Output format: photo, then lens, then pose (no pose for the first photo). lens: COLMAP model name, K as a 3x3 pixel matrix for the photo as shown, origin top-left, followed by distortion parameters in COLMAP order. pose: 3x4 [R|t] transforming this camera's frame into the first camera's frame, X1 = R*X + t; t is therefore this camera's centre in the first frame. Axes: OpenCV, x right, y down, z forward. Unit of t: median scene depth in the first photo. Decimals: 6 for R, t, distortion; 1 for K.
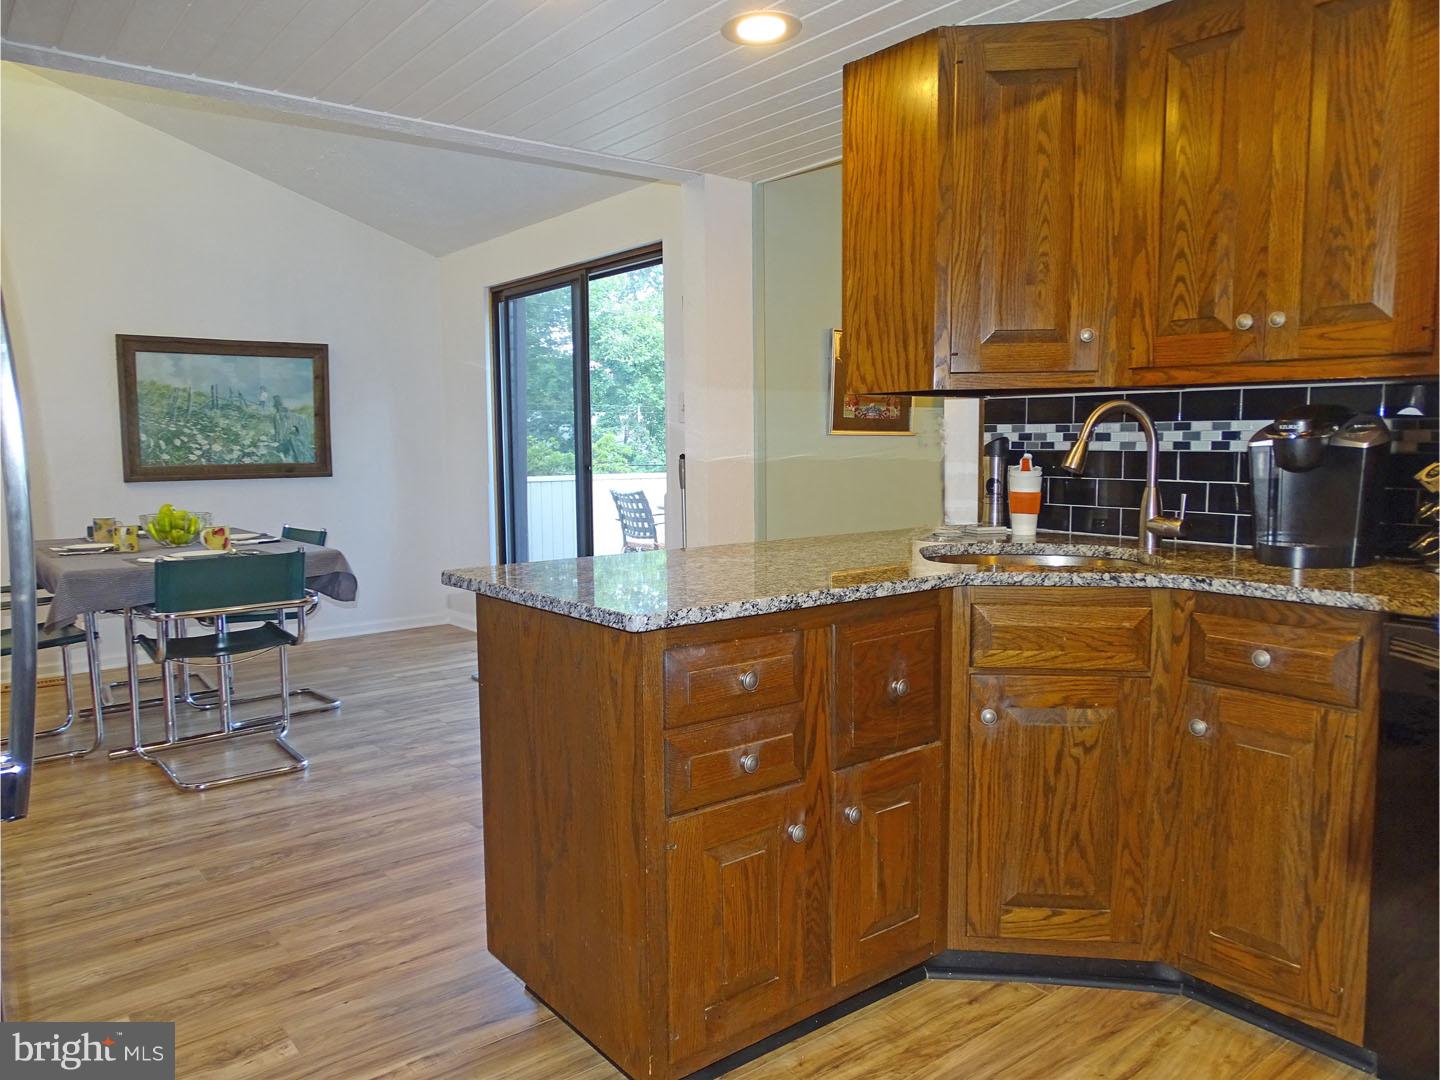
lens RADIAL K [[1032.8, 0, 720.0], [0, 1032.8, 540.0], [0, 0, 1]] dist [-0.004380, -0.003248]
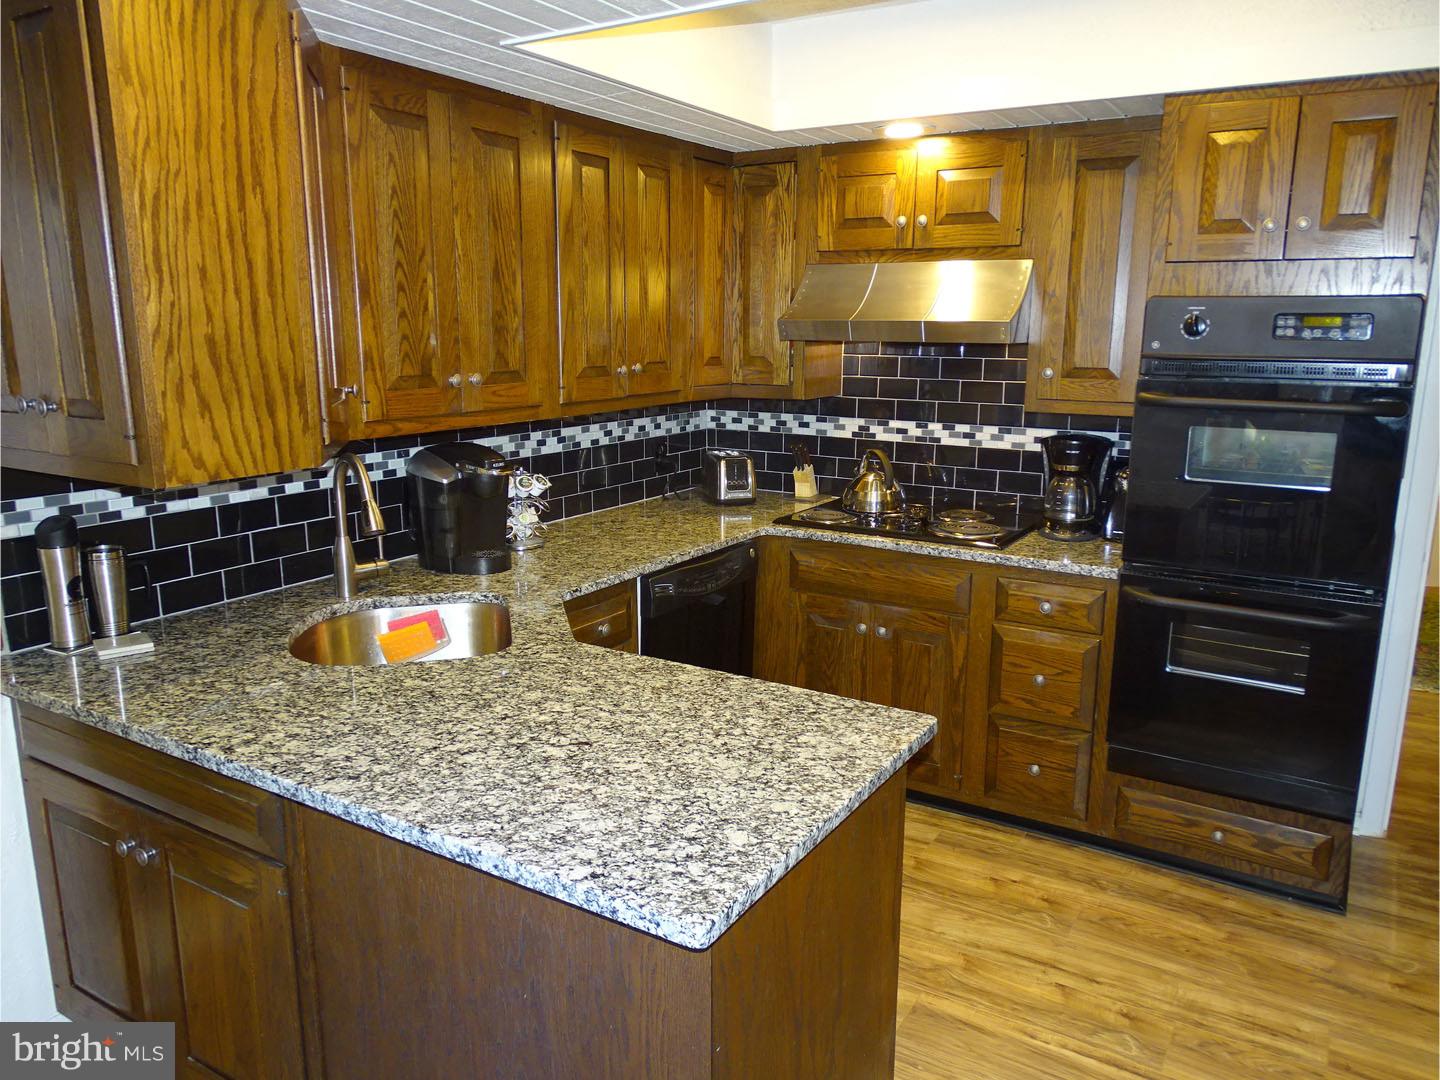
lens RADIAL K [[1032.8, 0, 720.0], [0, 1032.8, 540.0], [0, 0, 1]] dist [-0.004380, -0.003248]
pose [[-0.348499, -0.190153, 0.917818, -0.195224], [0.092538, 0.967441, 0.235571, -0.077947], [-0.932730, 0.167030, -0.319556, 0.307789]]
